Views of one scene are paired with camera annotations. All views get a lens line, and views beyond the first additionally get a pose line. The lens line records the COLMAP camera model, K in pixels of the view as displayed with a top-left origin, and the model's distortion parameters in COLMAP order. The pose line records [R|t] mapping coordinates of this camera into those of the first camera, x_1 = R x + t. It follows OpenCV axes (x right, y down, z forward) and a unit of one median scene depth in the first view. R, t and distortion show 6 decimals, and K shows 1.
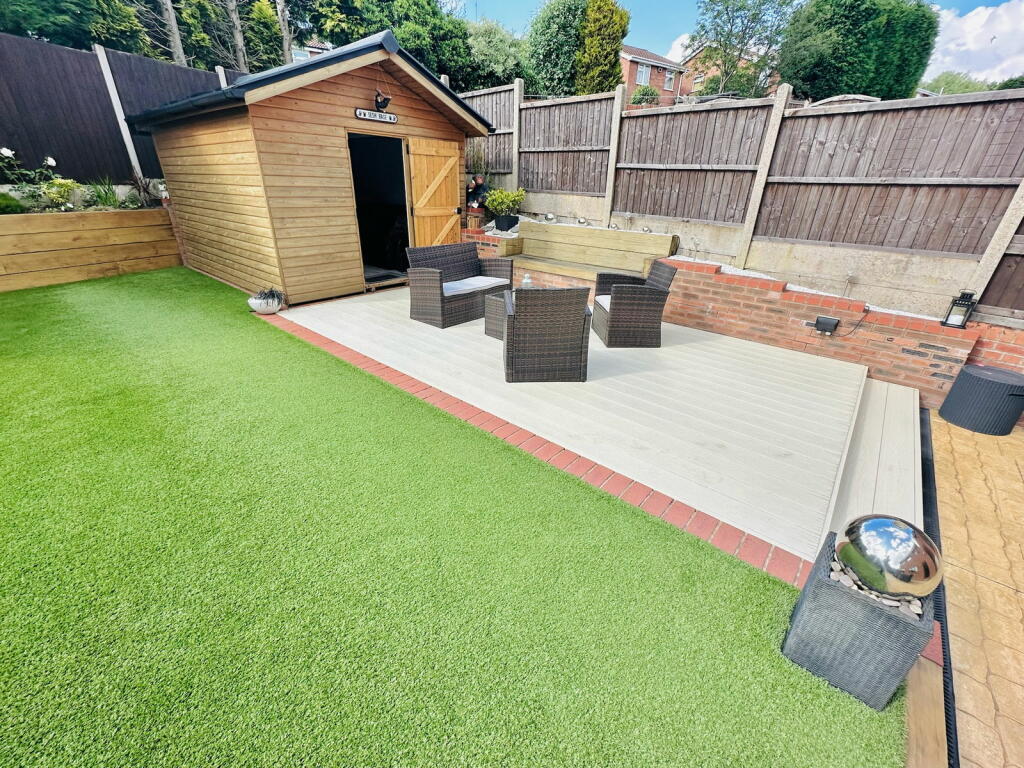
lens RADIAL K [[419.6, 0, 512.0], [0, 419.6, 384.0], [0, 0, 1]] dist [0.006357, -0.000396]
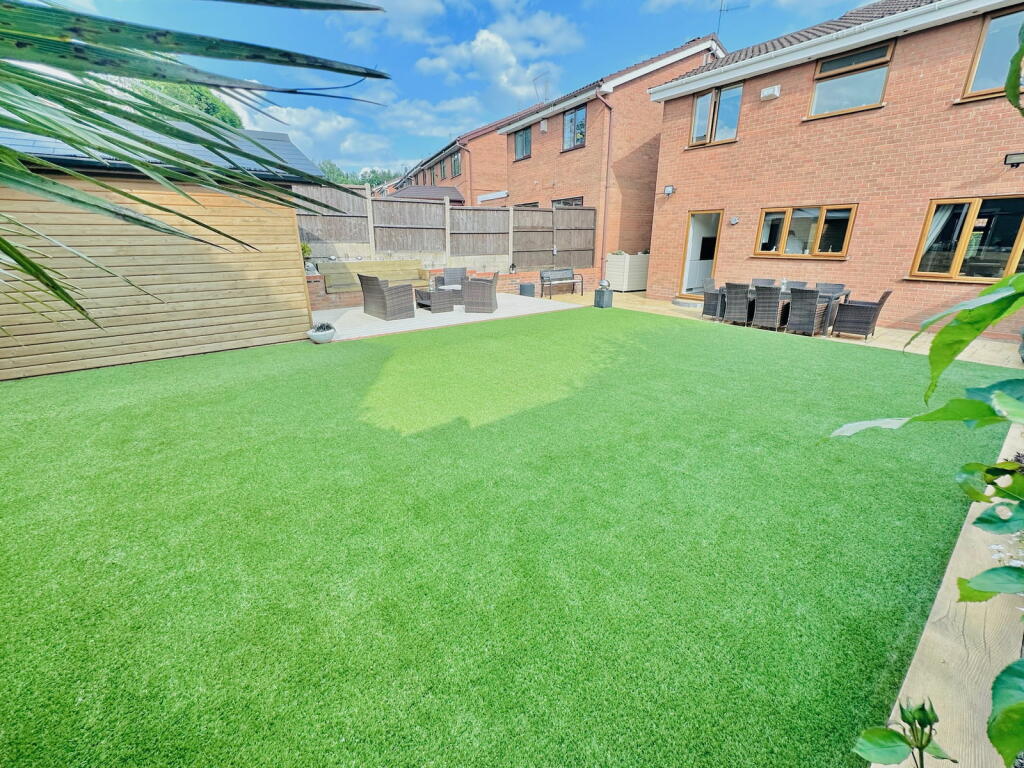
lens RADIAL K [[419.6, 0, 512.0], [0, 419.6, 384.0], [0, 0, 1]] dist [0.006357, -0.000396]
pose [[0.202324, -0.334231, 0.920519, -1.278335], [0.441456, 0.870167, 0.218920, -0.063536], [-0.874175, 0.362076, 0.323604, 0.148825]]
